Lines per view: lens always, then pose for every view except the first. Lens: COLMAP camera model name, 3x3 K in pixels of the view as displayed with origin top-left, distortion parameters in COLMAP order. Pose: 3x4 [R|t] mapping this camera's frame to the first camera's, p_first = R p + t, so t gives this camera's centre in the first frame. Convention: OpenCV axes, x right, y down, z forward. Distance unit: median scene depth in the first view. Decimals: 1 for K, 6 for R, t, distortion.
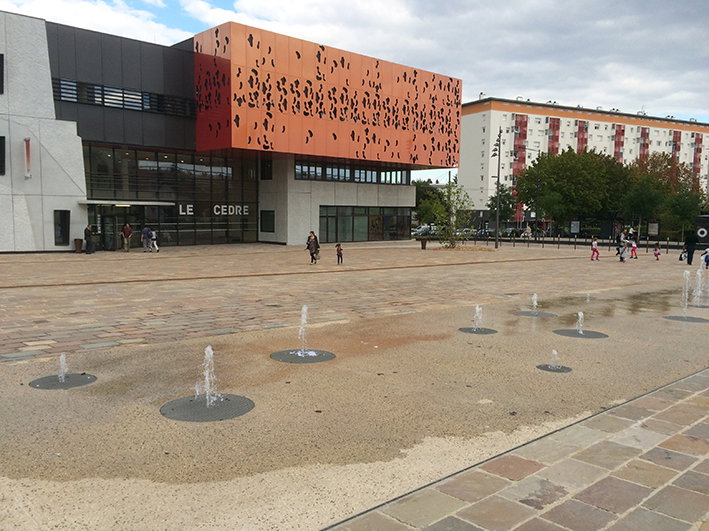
lens RADIAL K [[607.5, 0, 351.5], [0, 607.5, 265.0], [0, 0, 1]] dist [0.074127, -0.088419]
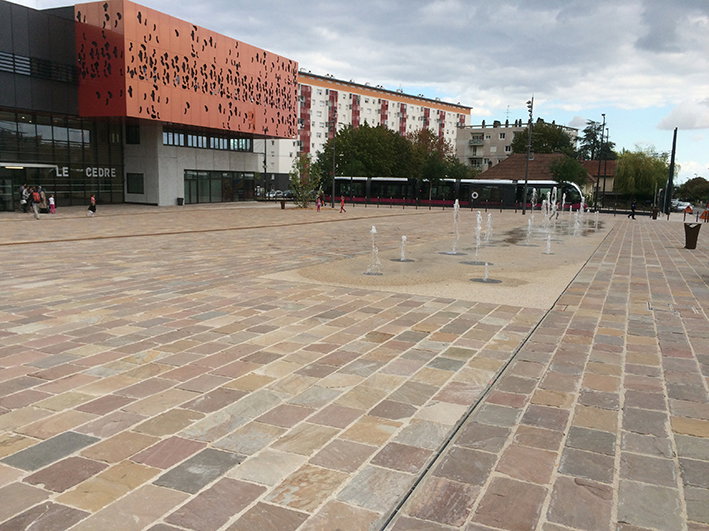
lens RADIAL K [[607.5, 0, 349.5], [0, 607.5, 263.2], [0, 0, 1]] dist [0.074127, -0.088419]
pose [[0.926488, -0.040730, 0.374113, -0.211395], [0.018054, 0.997792, 0.063920, 0.006247], [-0.375890, -0.052467, 0.925178, -0.154075]]
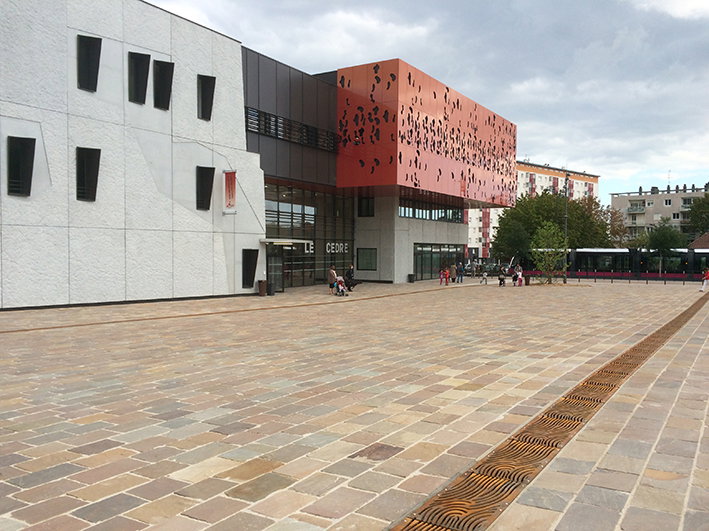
lens RADIAL K [[607.5, 0, 351.2], [0, 607.5, 262.7], [0, 0, 1]] dist [0.074127, -0.088419]
pose [[0.966450, -0.007683, 0.256739, -0.440195], [0.023868, 0.997914, -0.059983, -0.009035], [-0.255742, 0.064099, 0.964618, 0.073640]]
